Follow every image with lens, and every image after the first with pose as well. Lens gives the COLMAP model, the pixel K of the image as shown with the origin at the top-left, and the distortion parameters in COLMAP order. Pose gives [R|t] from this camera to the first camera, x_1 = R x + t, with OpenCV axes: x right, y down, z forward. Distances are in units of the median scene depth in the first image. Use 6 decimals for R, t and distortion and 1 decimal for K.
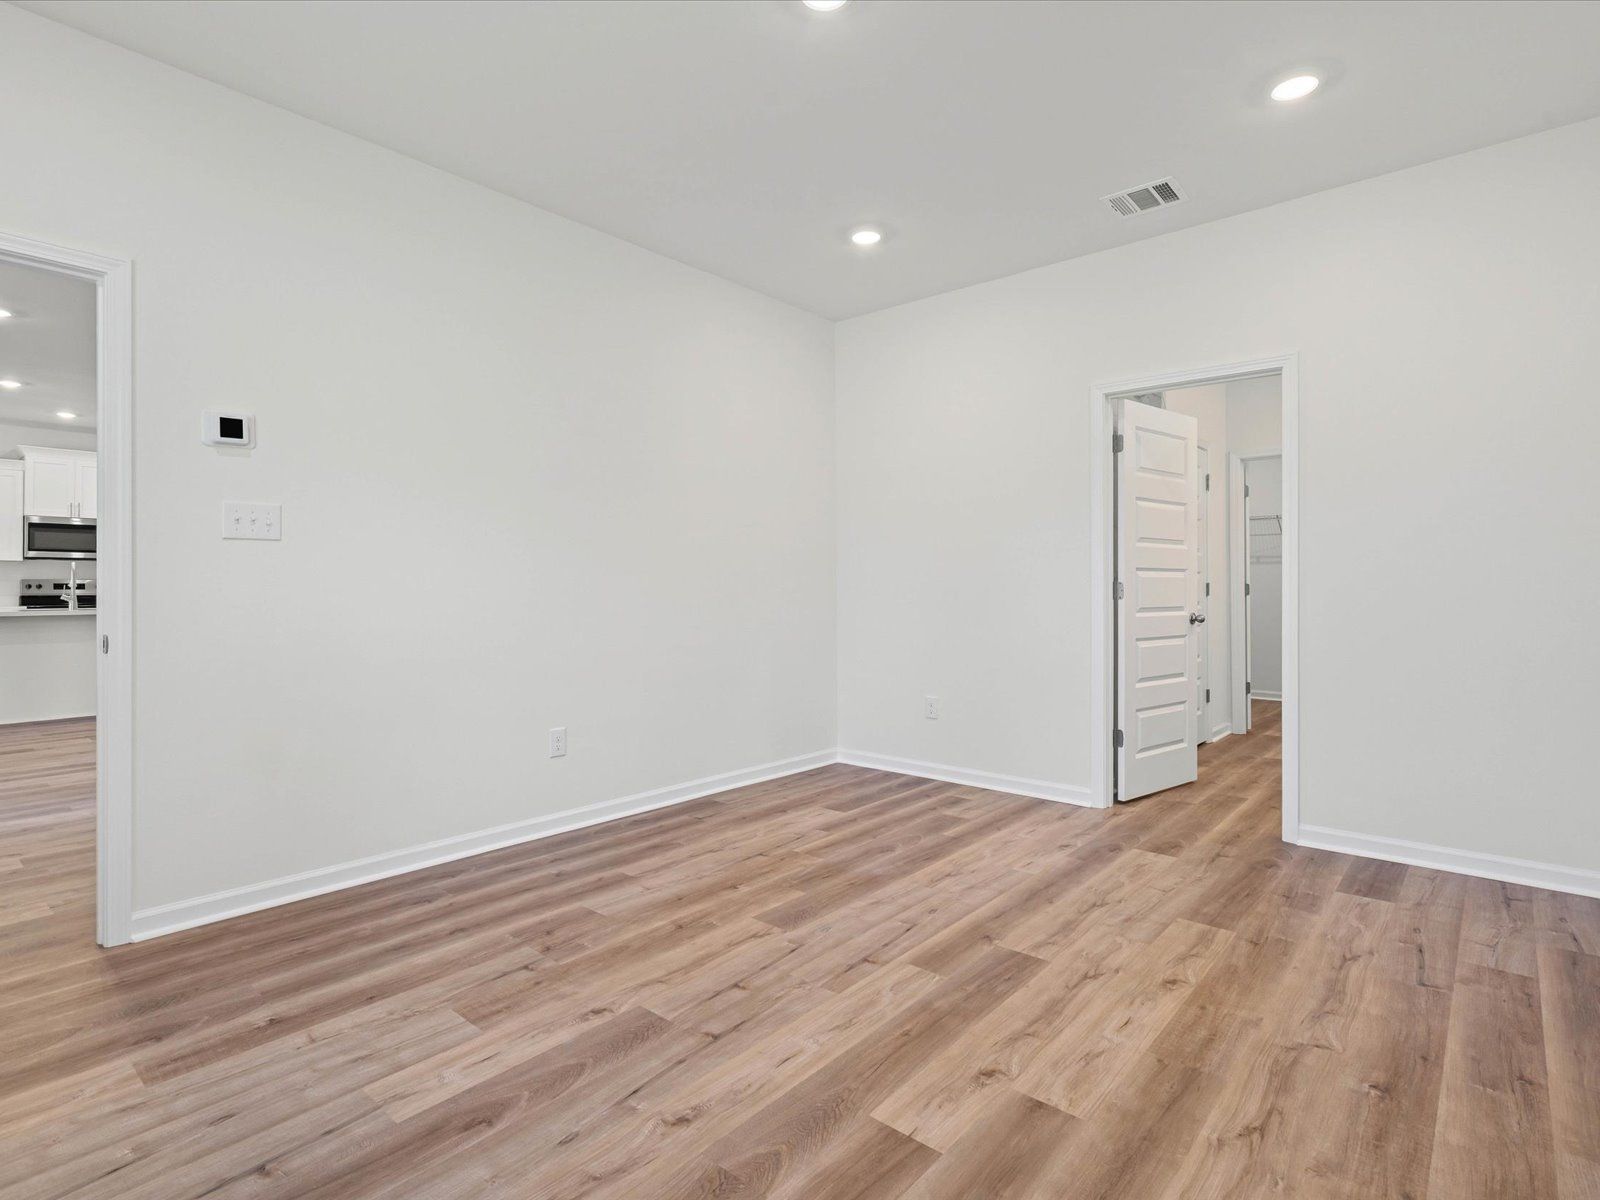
lens RADIAL K [[814.9, 0, 800.0], [0, 814.9, 600.0], [0, 0, 1]] dist [-0.003250, 0.000895]
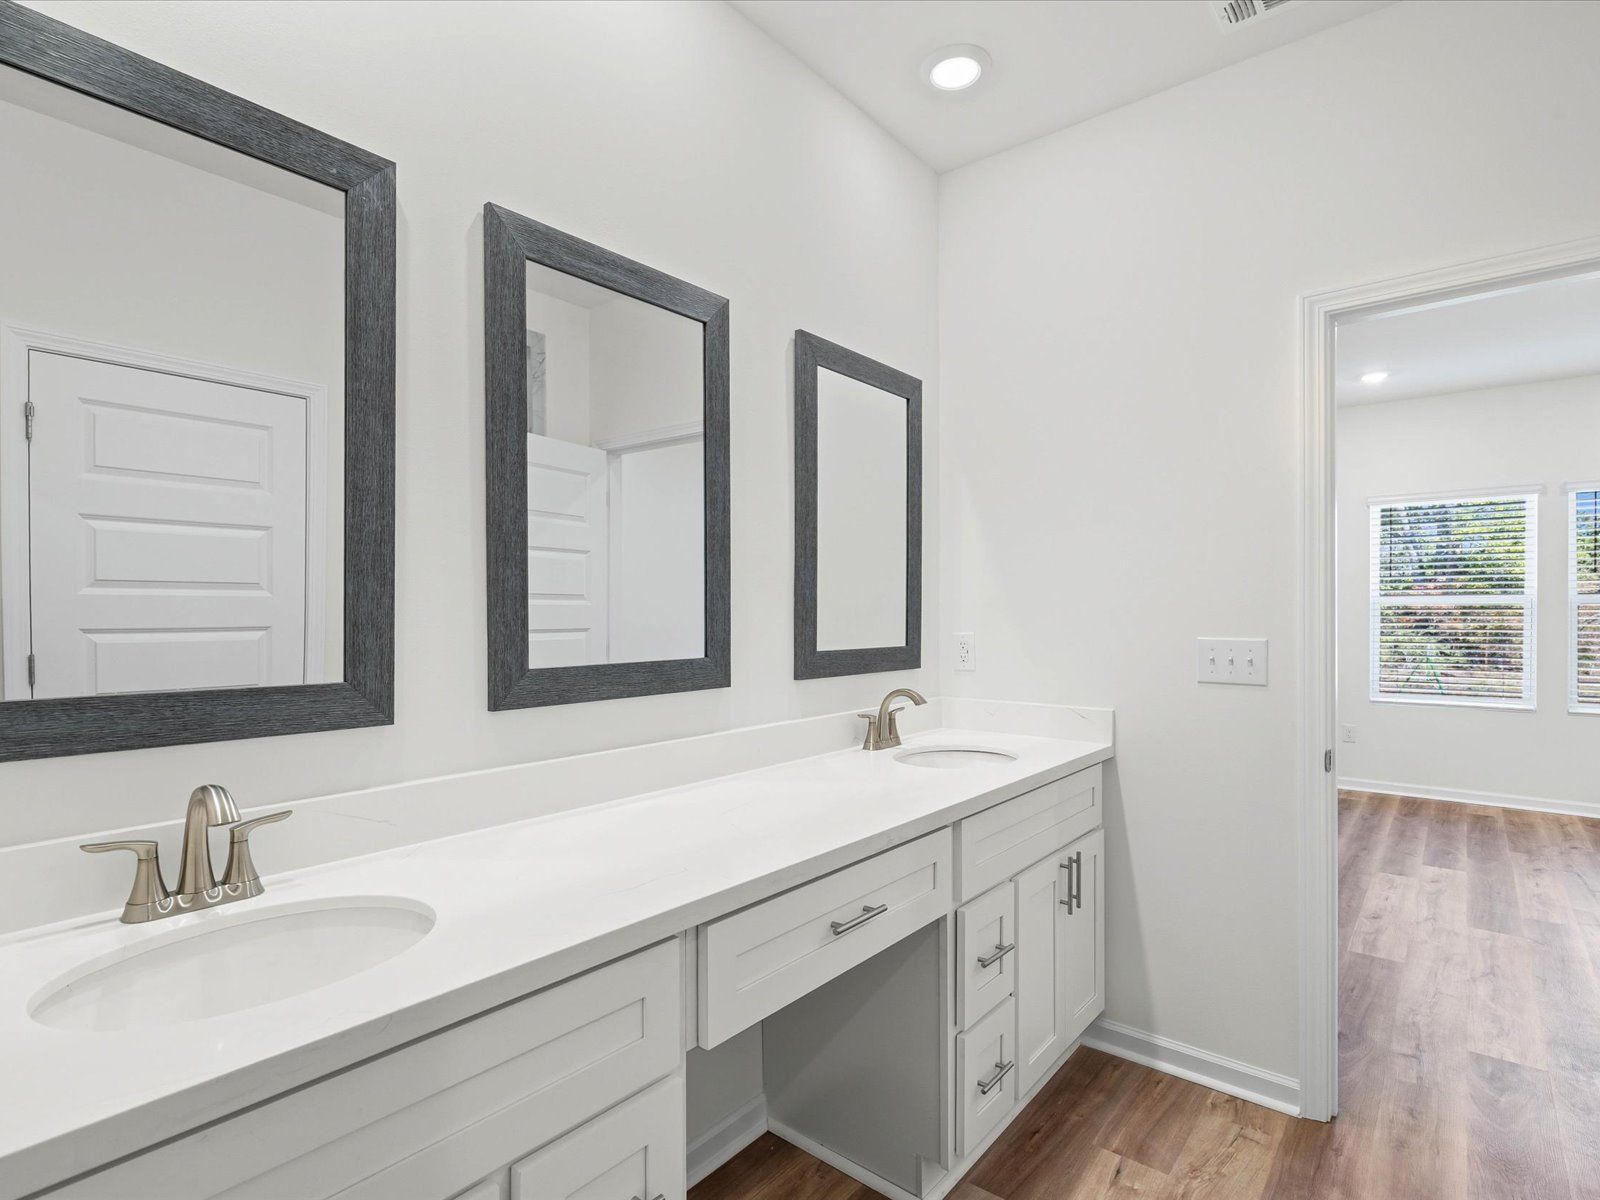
lens RADIAL K [[853.1, 0, 800.0], [0, 853.1, 600.0], [0, 0, 1]] dist [0.001382, 0.001148]
pose [[-0.998824, -0.008865, -0.047668, 1.340031], [-0.009205, 0.999934, 0.006913, -0.098951], [0.047604, 0.007344, -0.998839, 2.112527]]
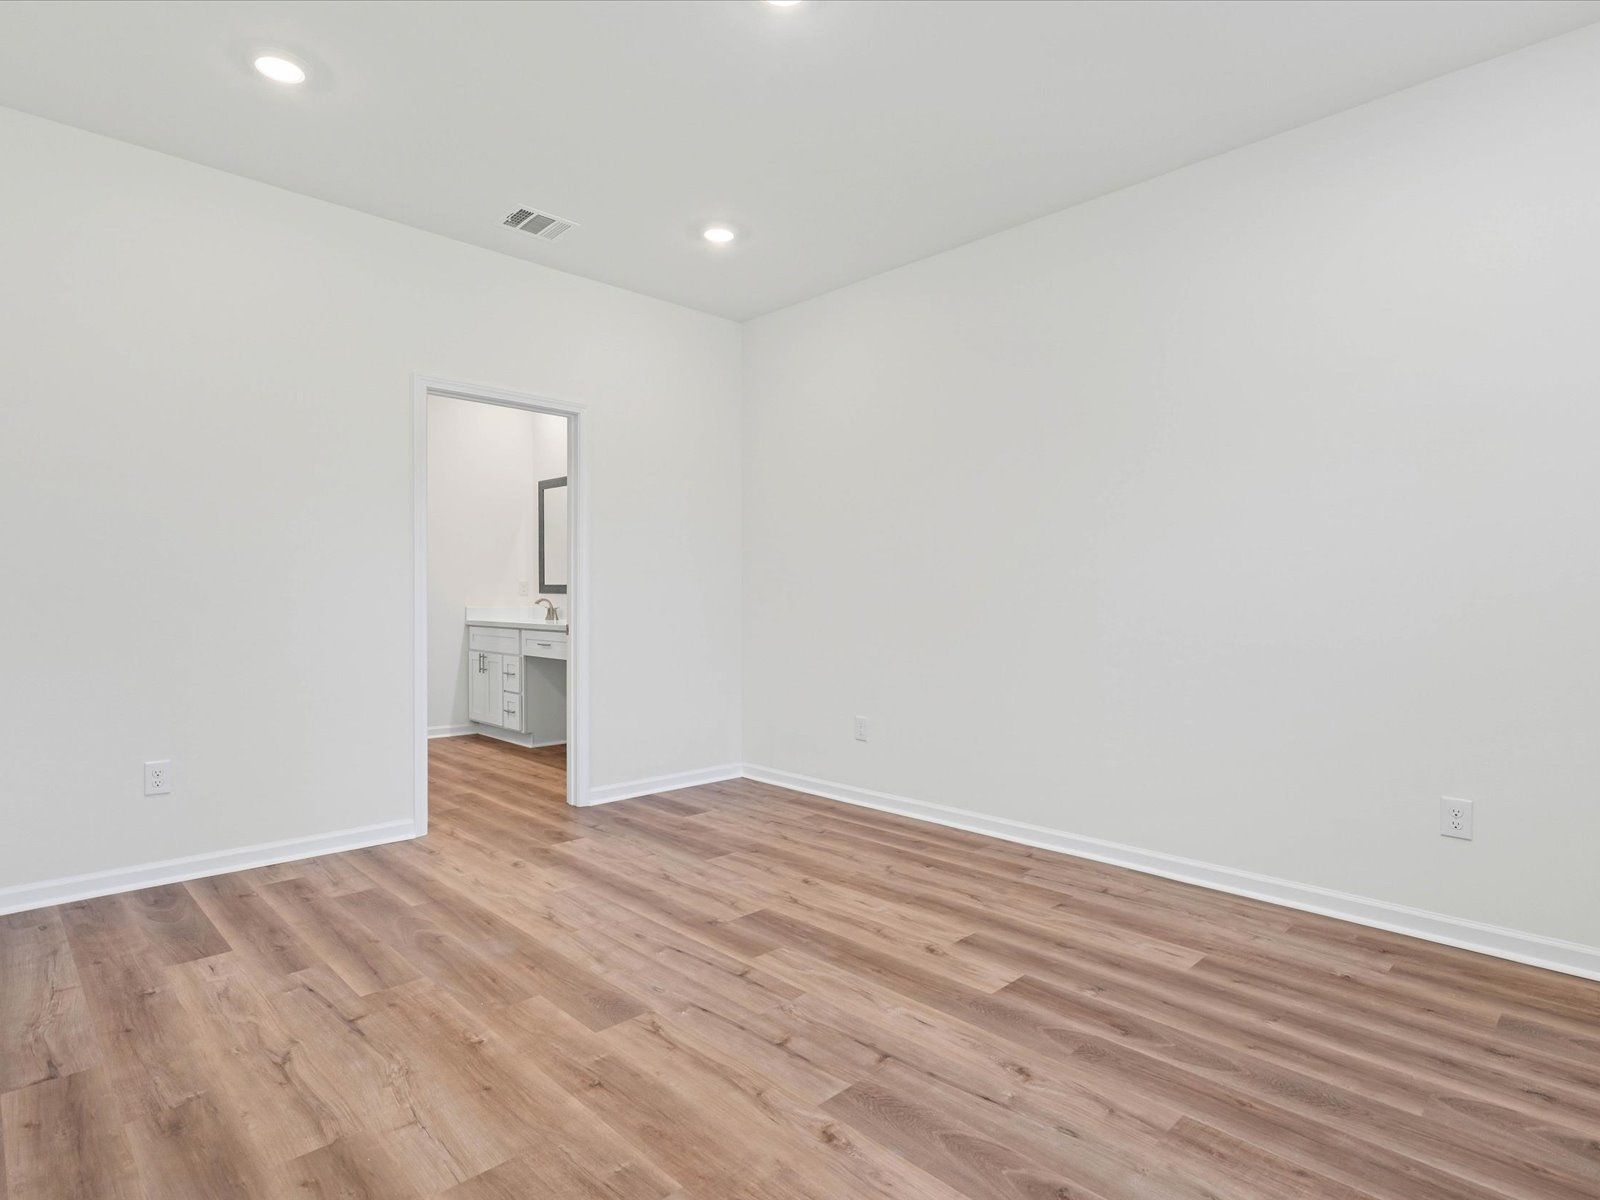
lens RADIAL K [[853.1, 0, 800.0], [0, 853.1, 600.0], [0, 0, 1]] dist [0.001382, 0.001148]
pose [[0.087245, -0.002990, 0.996182, -0.827707], [0.010850, 0.999939, 0.002051, -0.010173], [-0.996128, 0.010630, 0.087272, 0.737014]]
